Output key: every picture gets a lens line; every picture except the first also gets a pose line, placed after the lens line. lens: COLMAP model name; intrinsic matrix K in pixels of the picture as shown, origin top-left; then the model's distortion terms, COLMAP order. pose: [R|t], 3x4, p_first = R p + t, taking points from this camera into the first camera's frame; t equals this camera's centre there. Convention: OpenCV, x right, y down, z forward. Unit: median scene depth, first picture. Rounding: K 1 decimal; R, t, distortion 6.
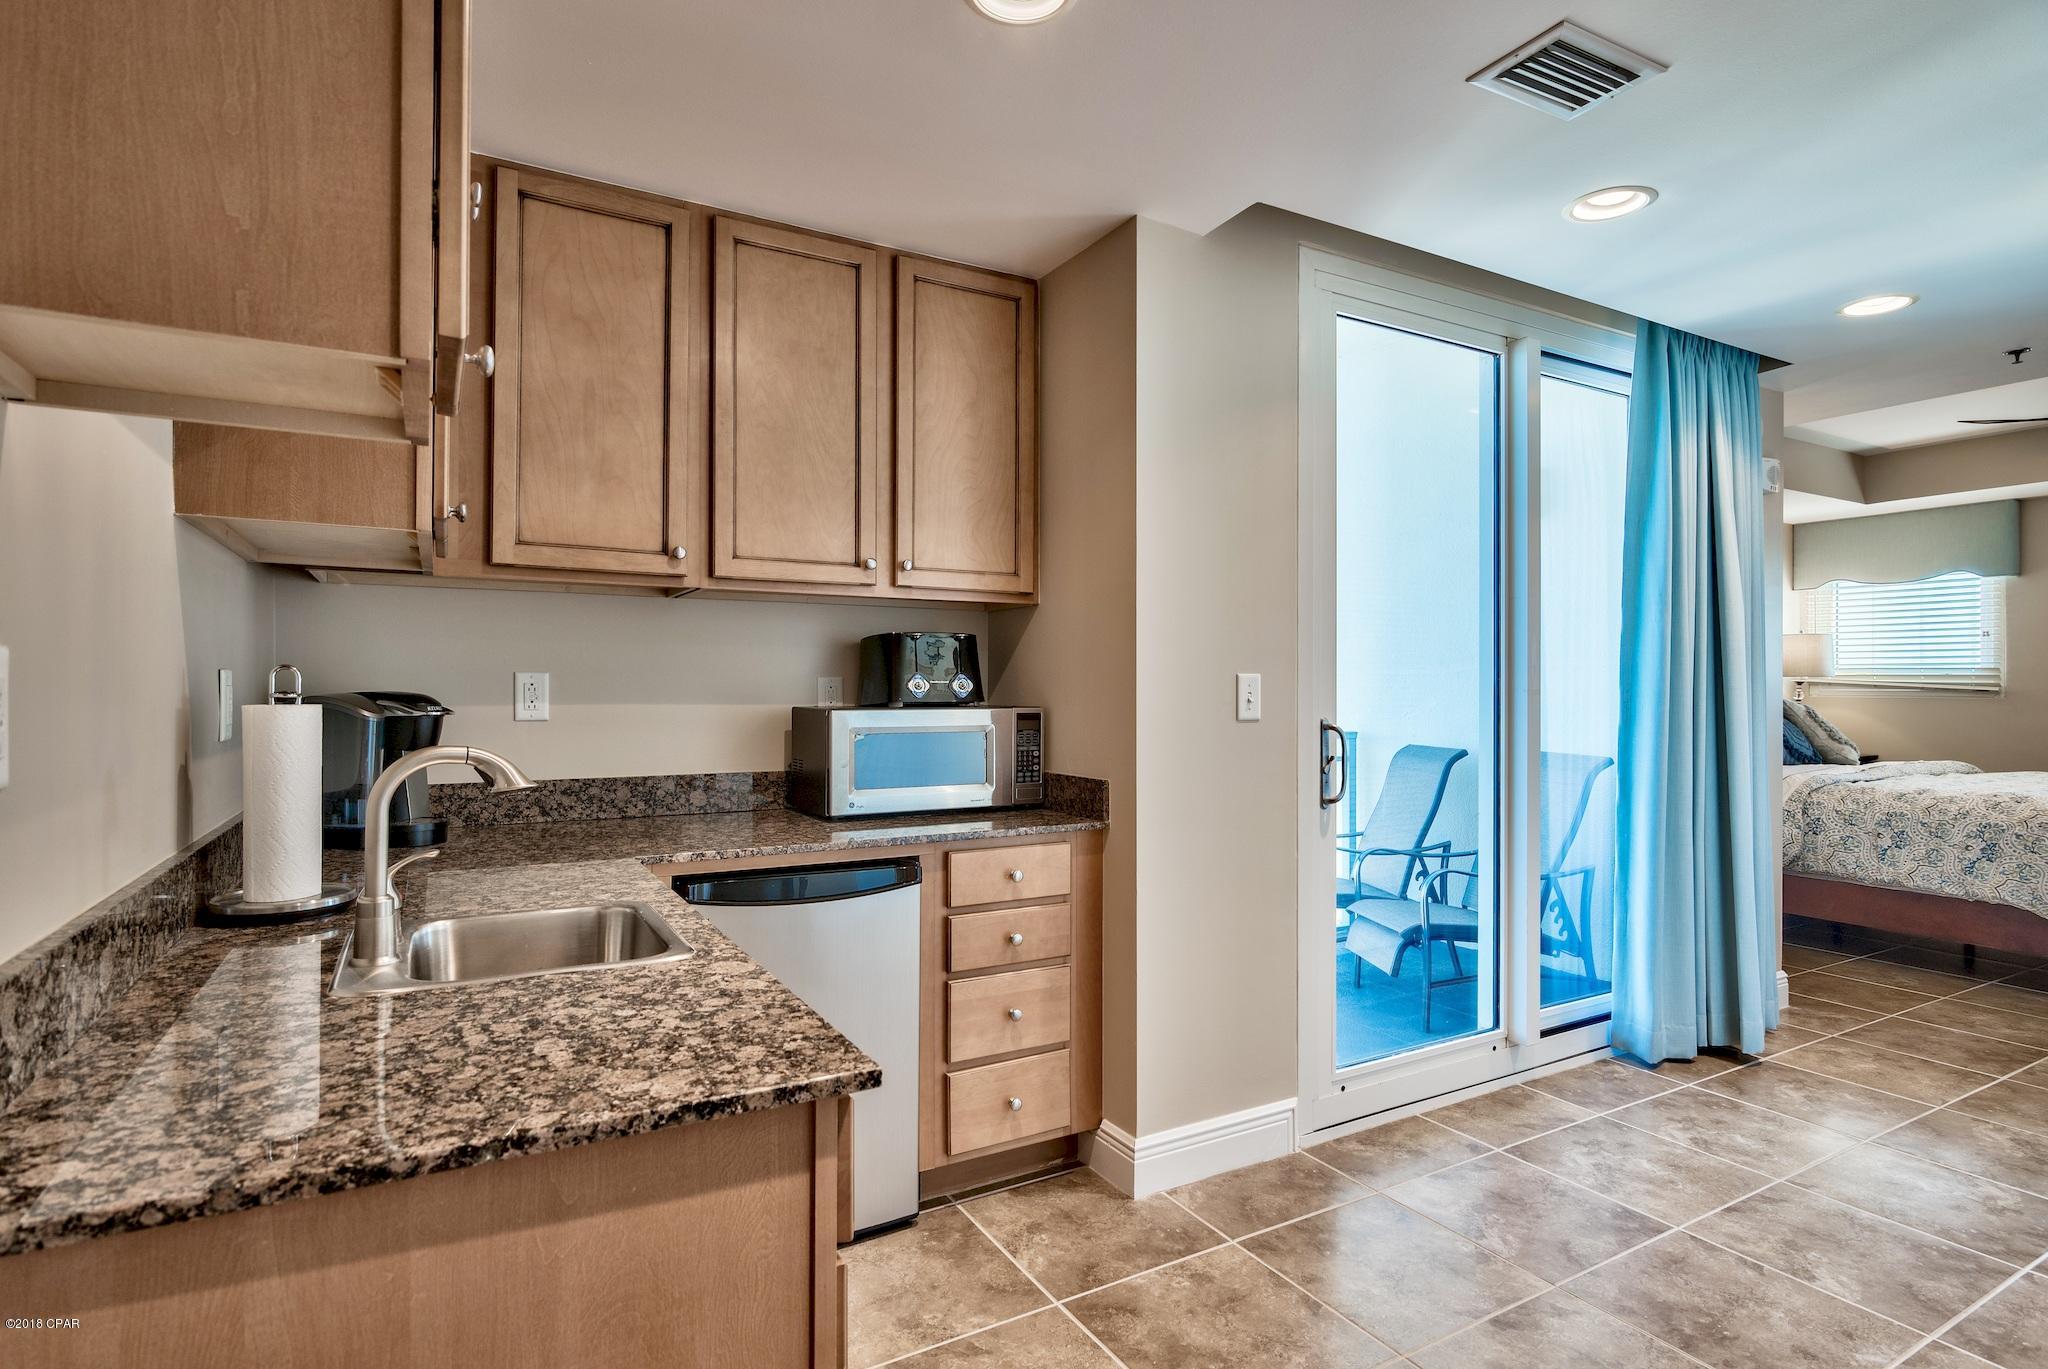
lens RADIAL K [[1029.7, 0, 1018.5], [0, 1029.7, 681.3], [0, 0, 1]] dist [-0.000585, -0.002063]
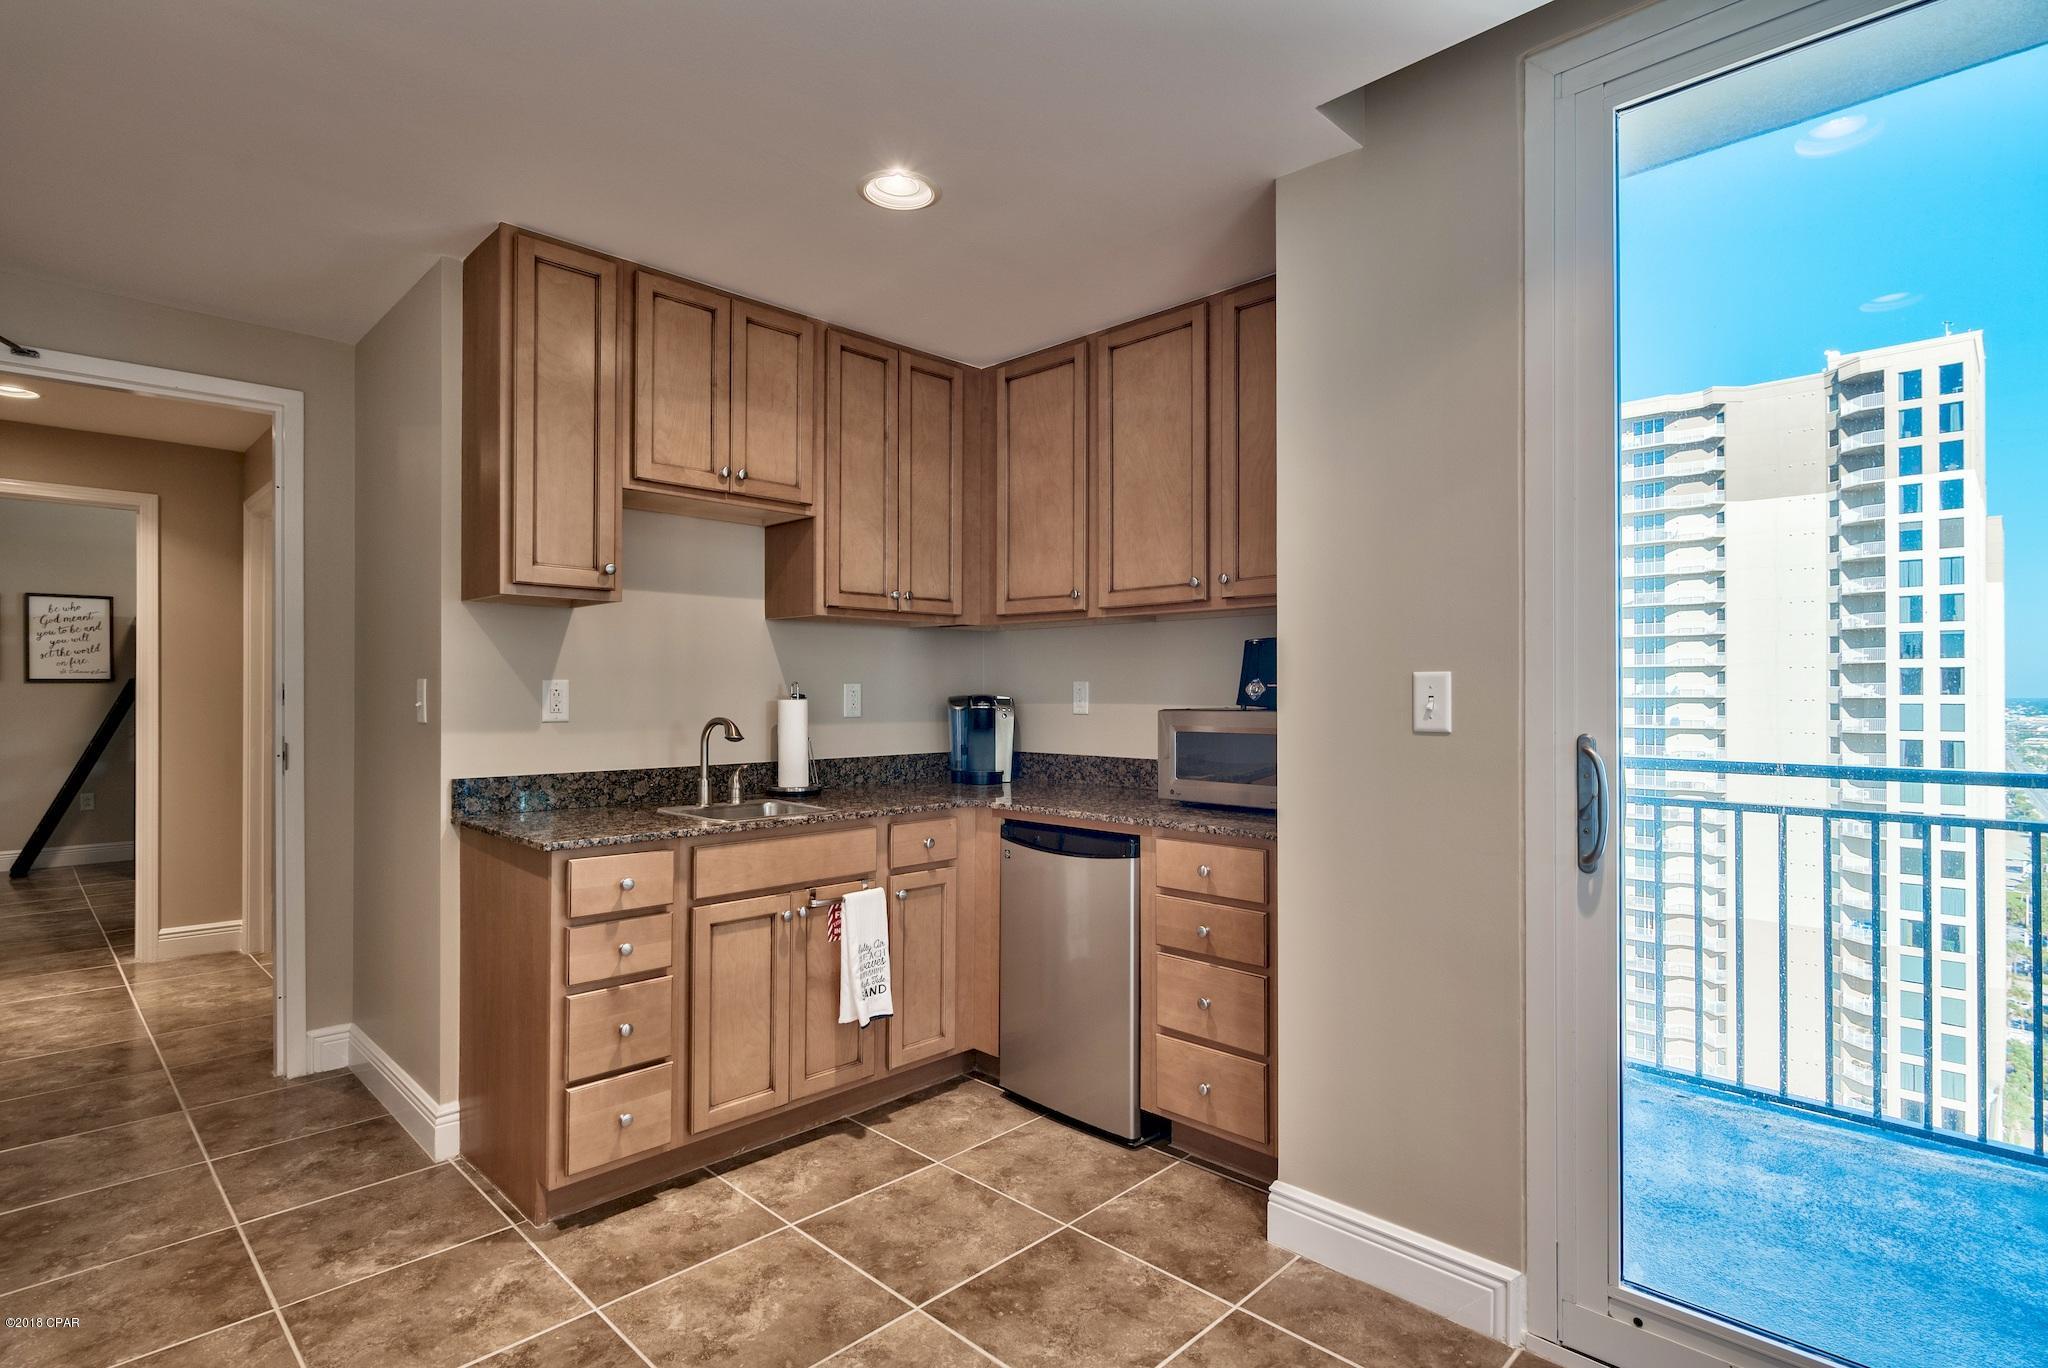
lens RADIAL K [[1029.7, 0, 1014.9], [0, 1029.7, 685.2], [0, 0, 1]] dist [-0.000585, -0.002063]
pose [[0.270034, -0.007513, -0.962822, 0.724423], [0.006030, 0.999963, -0.006112, 0.003995], [0.962832, -0.004155, 0.270069, 0.404531]]
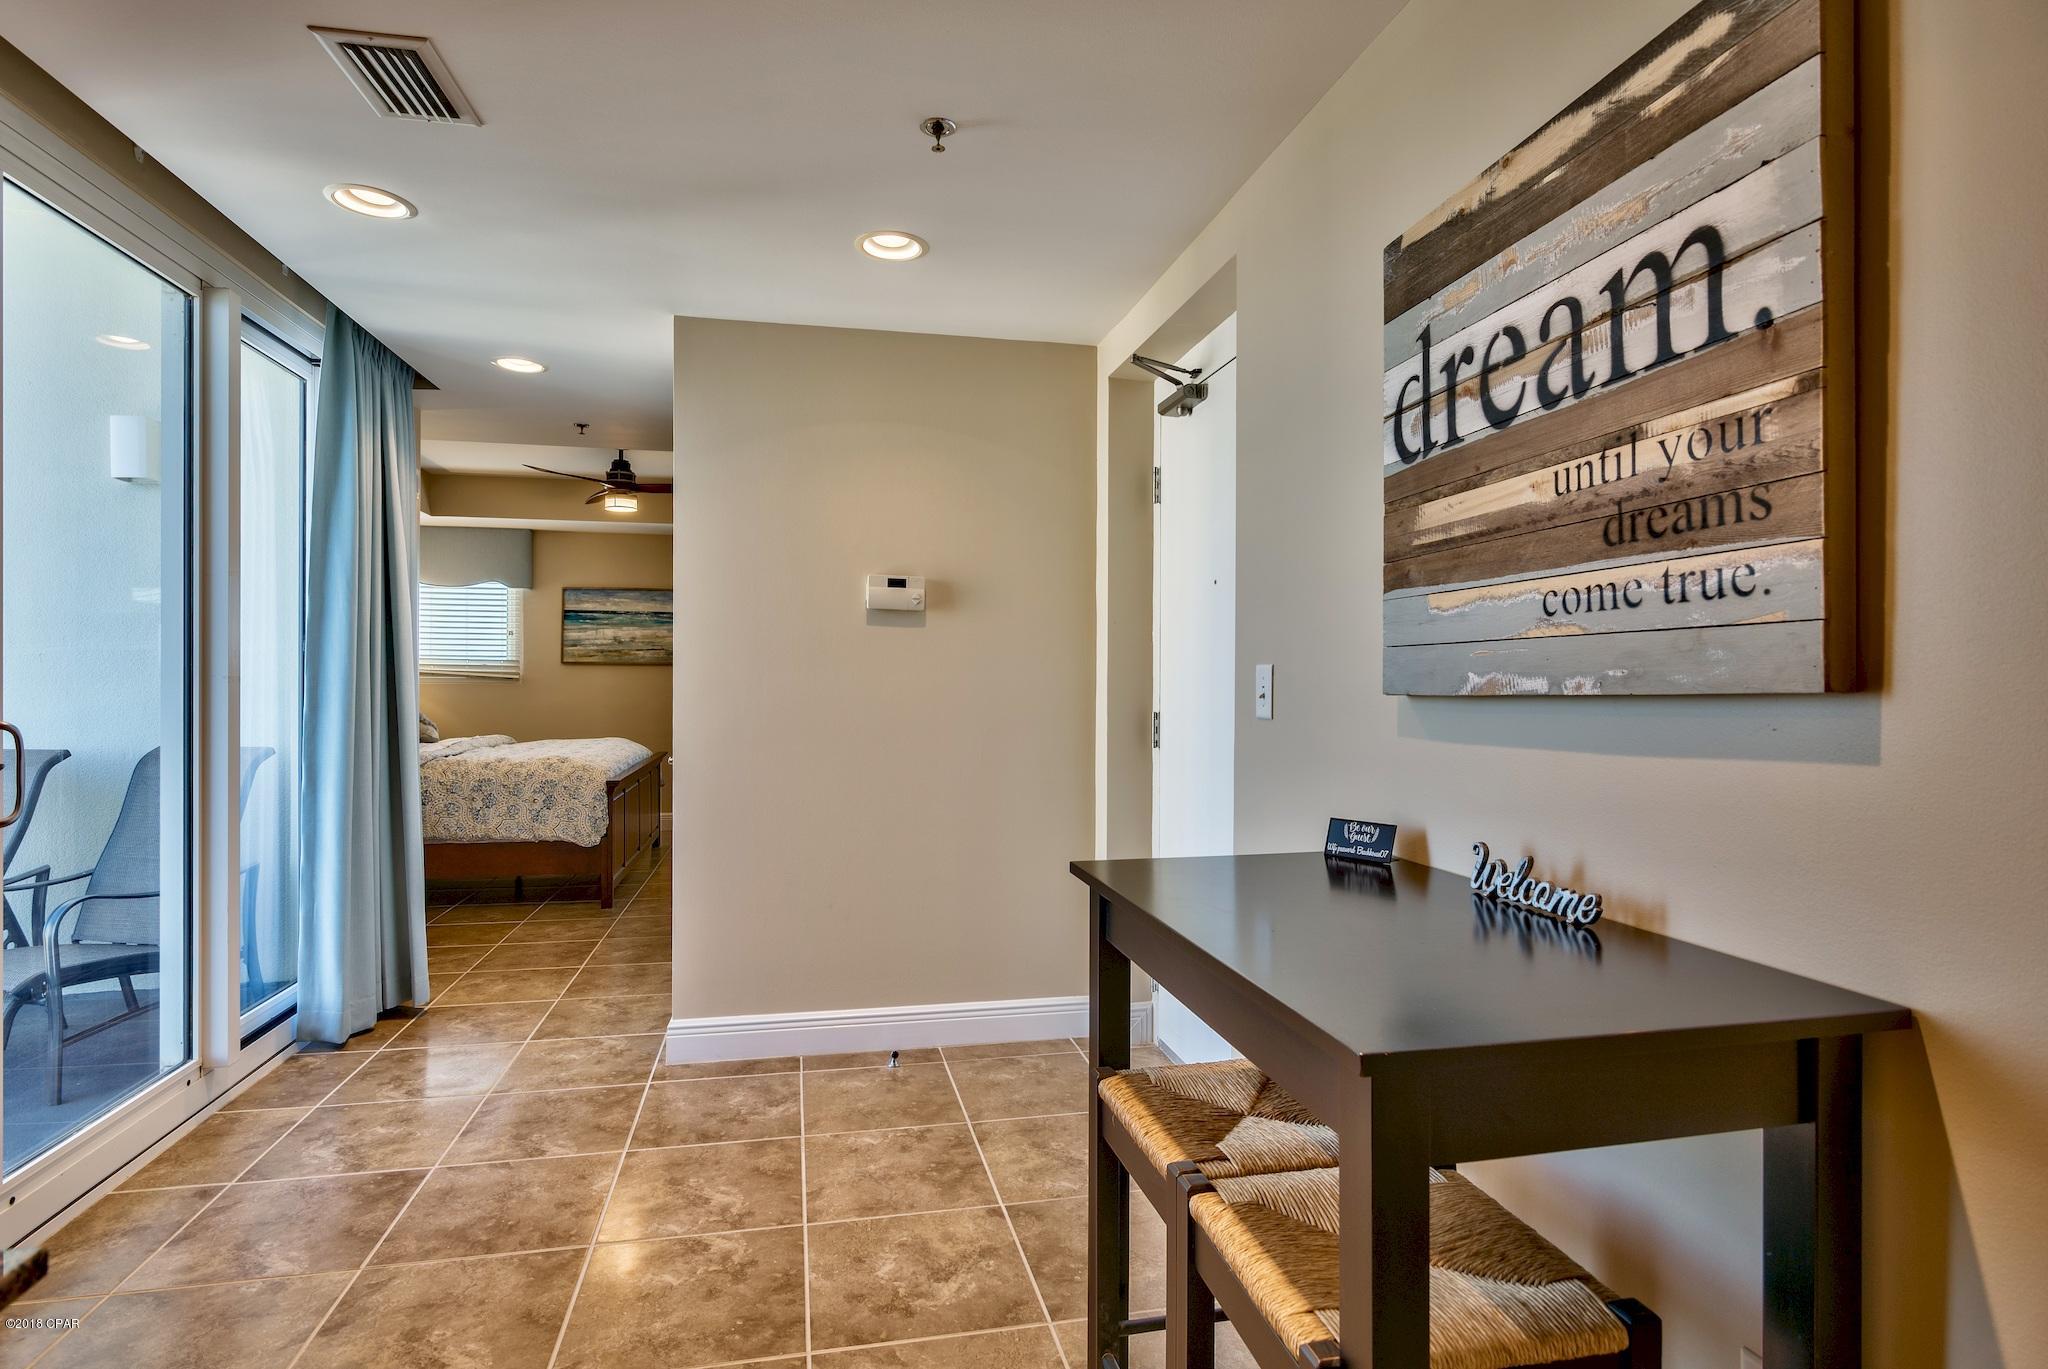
lens RADIAL K [[1029.7, 0, 1019.8], [0, 1029.7, 673.9], [0, 0, 1]] dist [-0.000585, -0.002063]
pose [[0.298672, 0.004732, 0.954344, -0.164053], [-0.009346, 0.999954, -0.002033, 0.001384], [-0.954310, -0.008312, 0.298703, 0.059408]]
